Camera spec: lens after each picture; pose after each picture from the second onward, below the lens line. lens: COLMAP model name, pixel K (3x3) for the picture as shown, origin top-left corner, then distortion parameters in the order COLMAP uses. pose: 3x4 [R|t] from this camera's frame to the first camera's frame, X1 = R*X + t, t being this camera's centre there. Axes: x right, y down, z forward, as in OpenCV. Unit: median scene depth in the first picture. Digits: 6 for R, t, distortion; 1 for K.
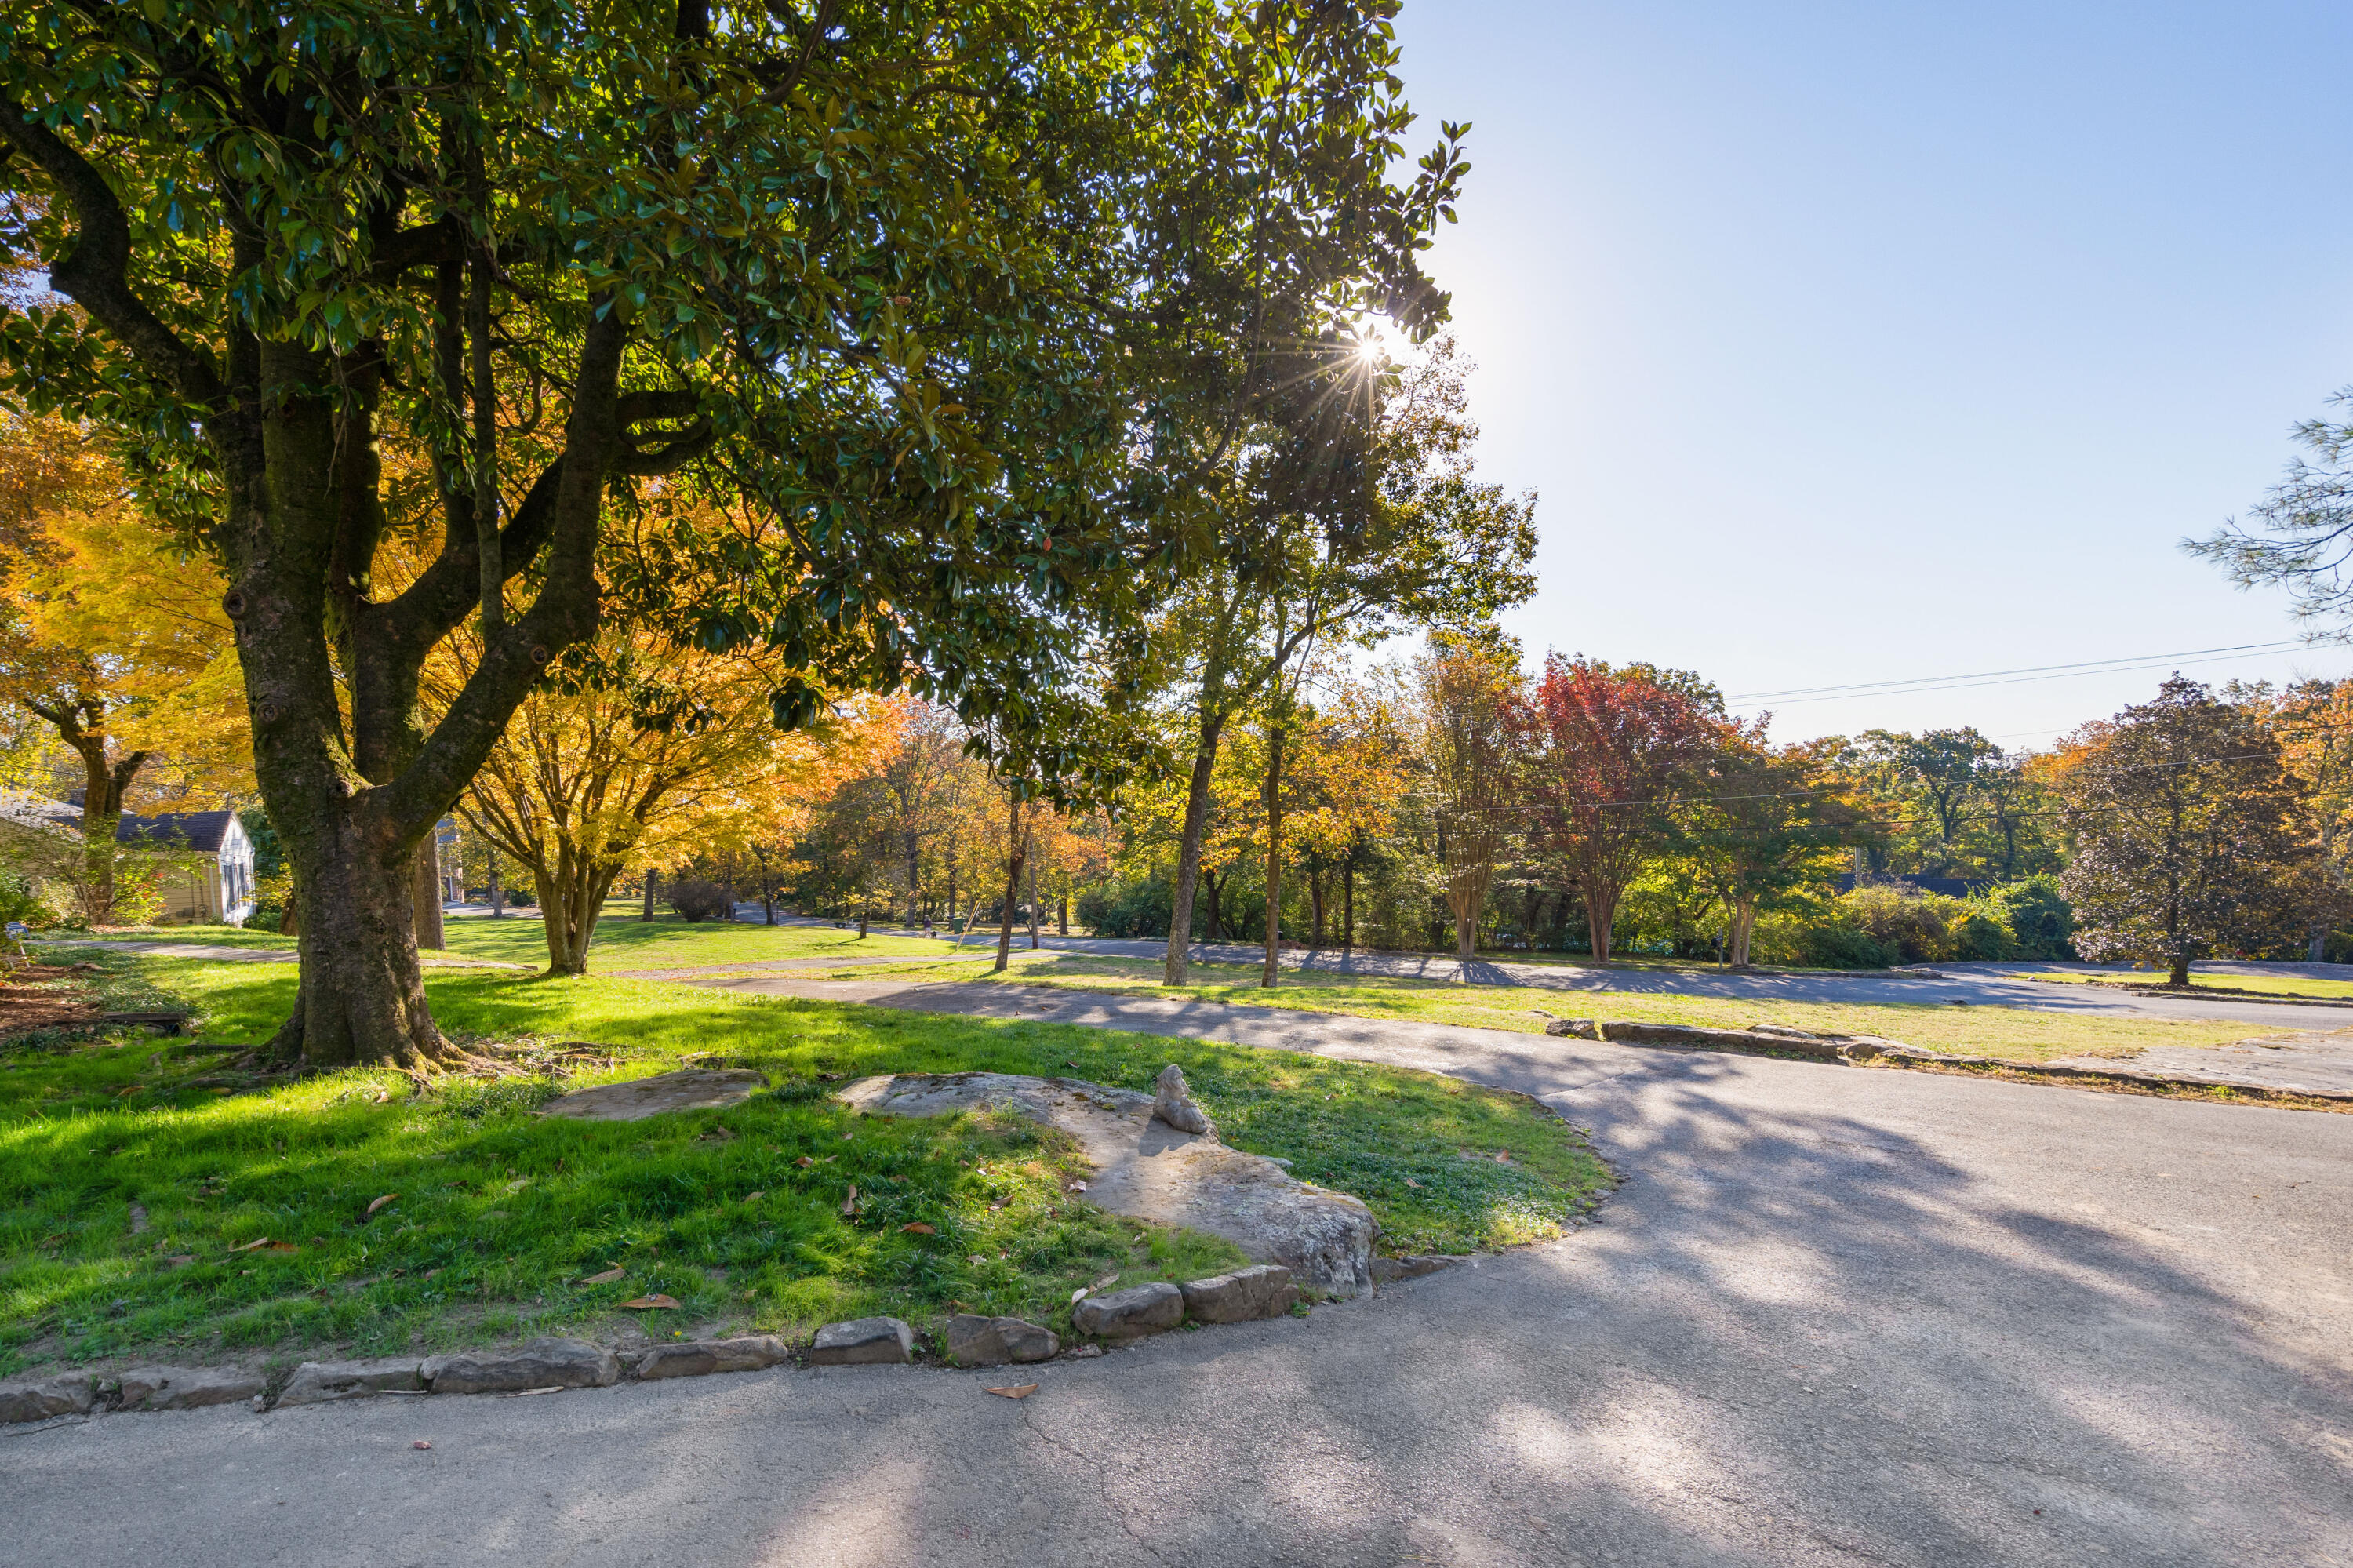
lens RADIAL K [[1122.0, 0, 1176.3], [0, 1122.0, 852.3], [0, 0, 1]] dist [-0.000604, 0.000094]
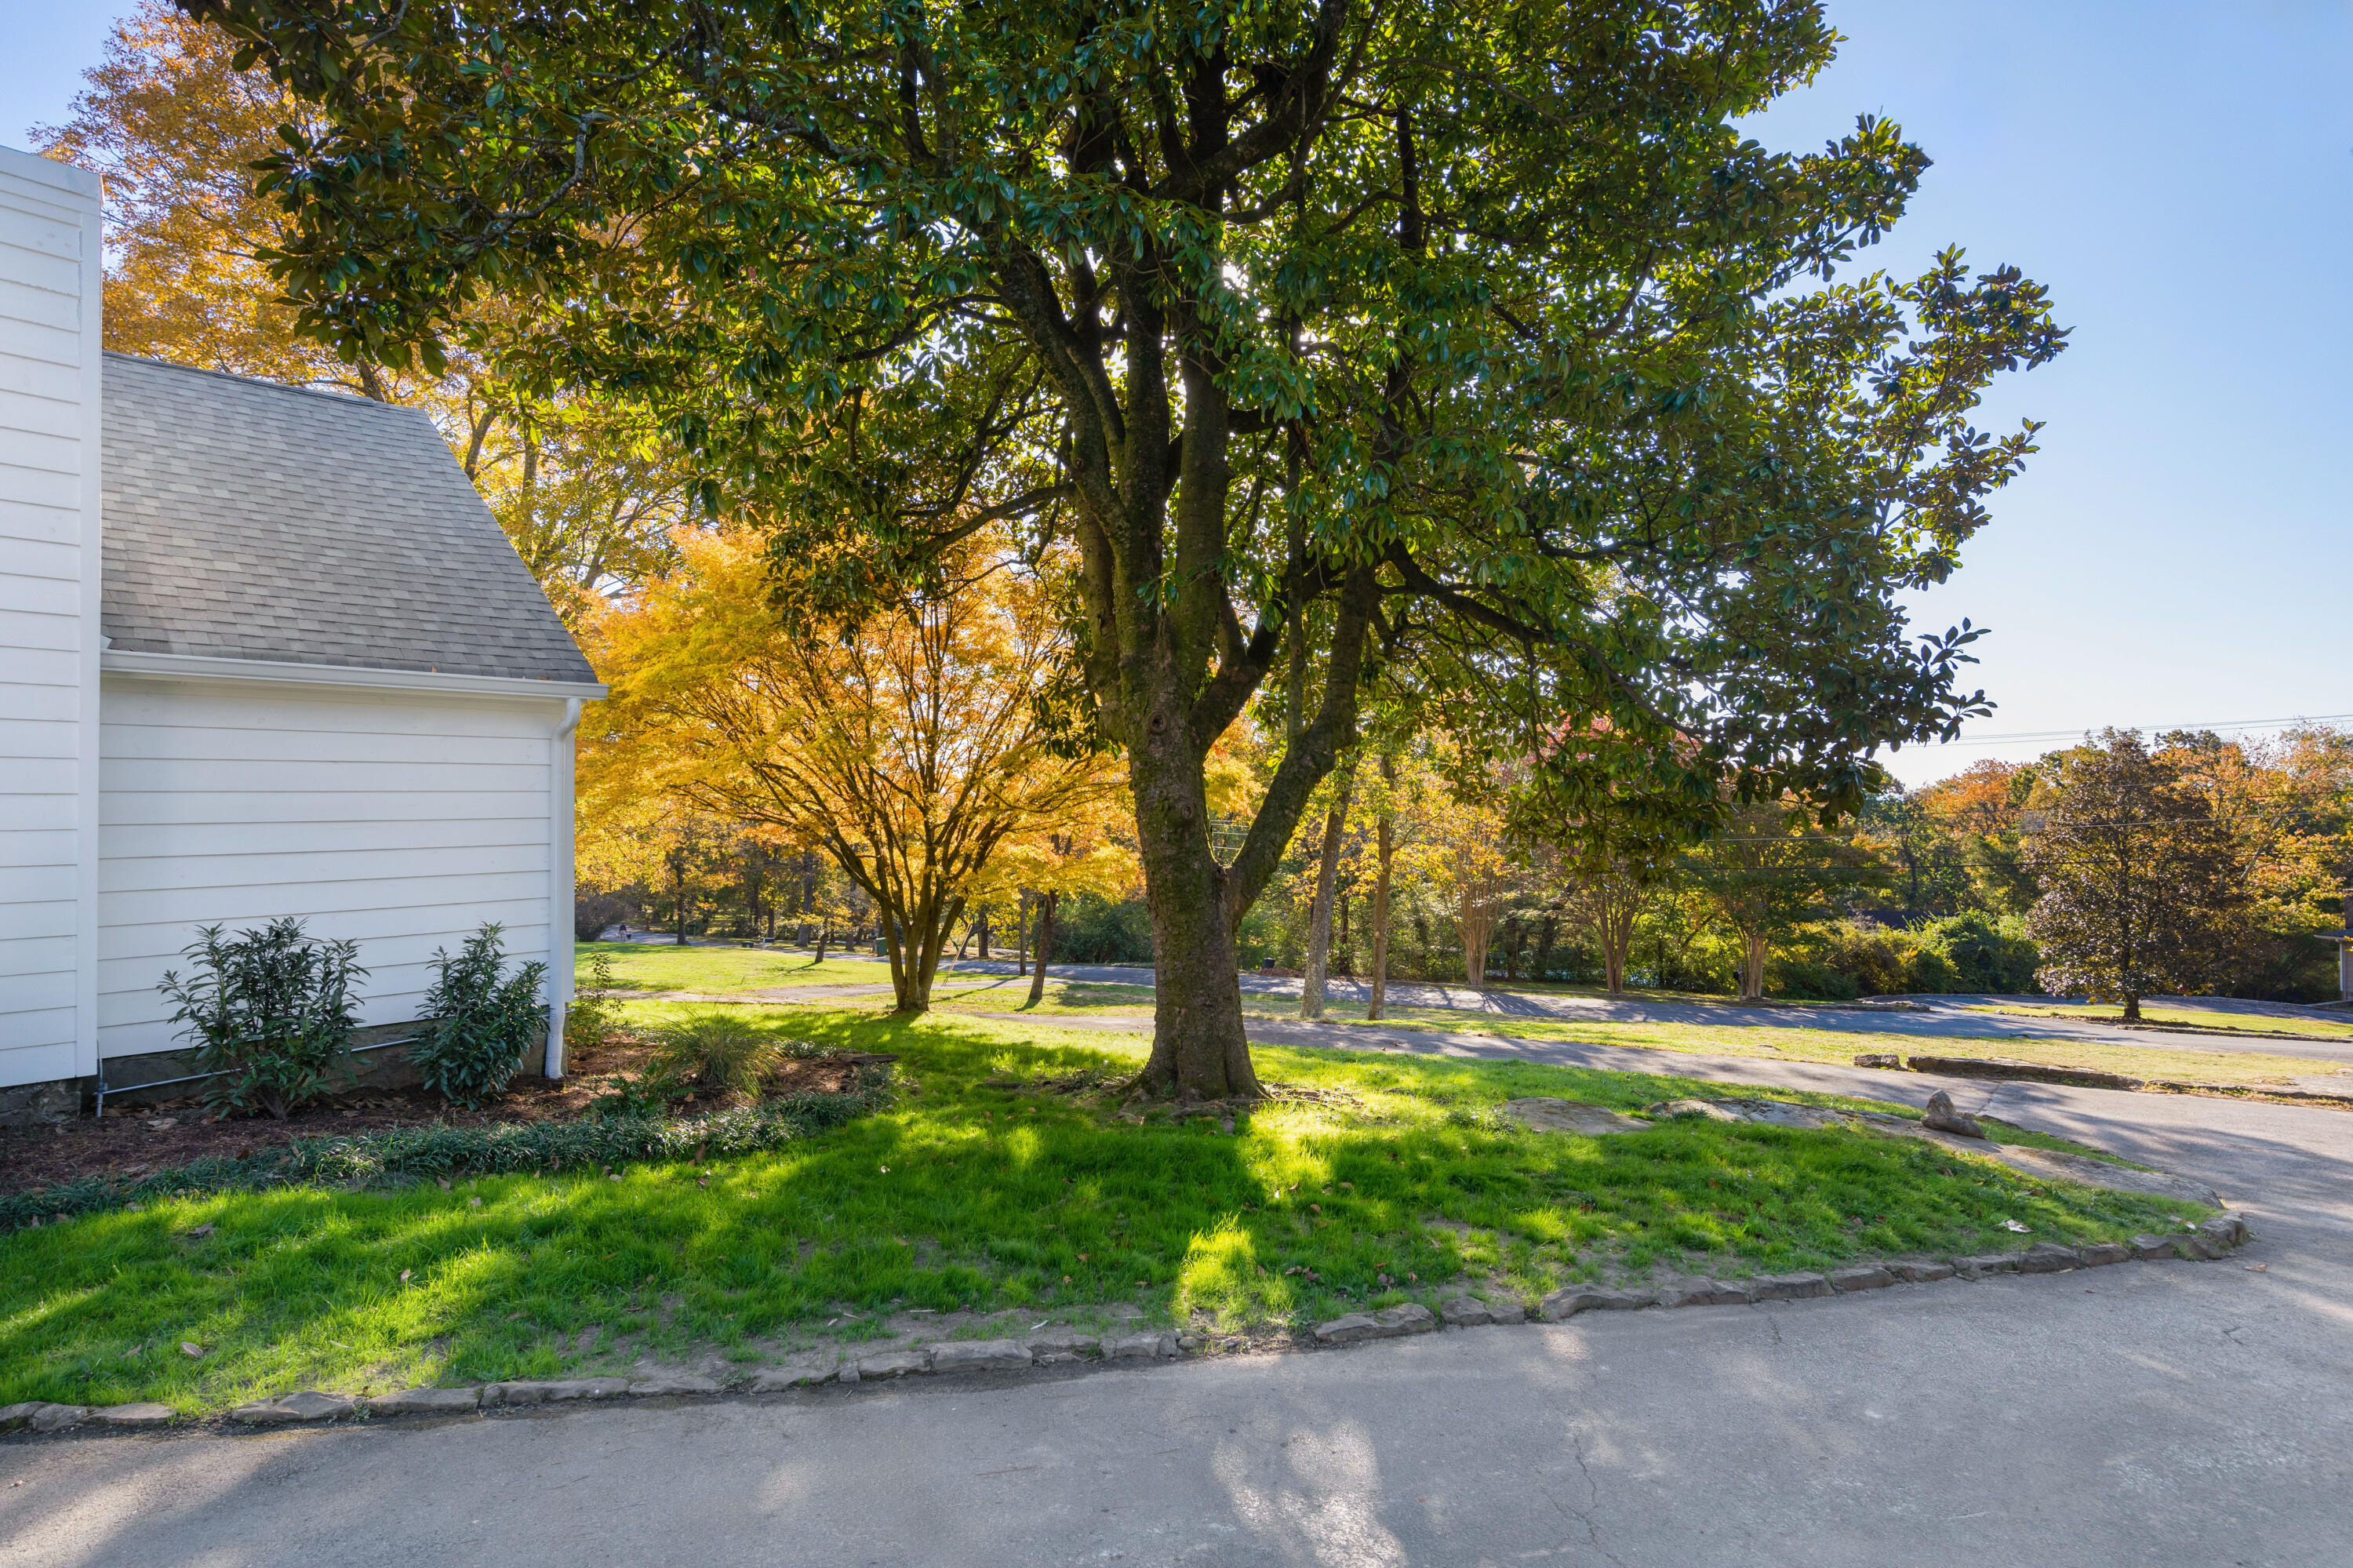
lens RADIAL K [[1247.0, 0, 1176.5], [0, 1247.0, 784.0], [0, 0, 1]] dist [0.004652, 0.001101]
pose [[0.988781, 0.029358, 0.146457, -0.201669], [-0.020271, 0.997798, -0.063153, -0.012845], [-0.147989, 0.059475, 0.987199, -0.073302]]
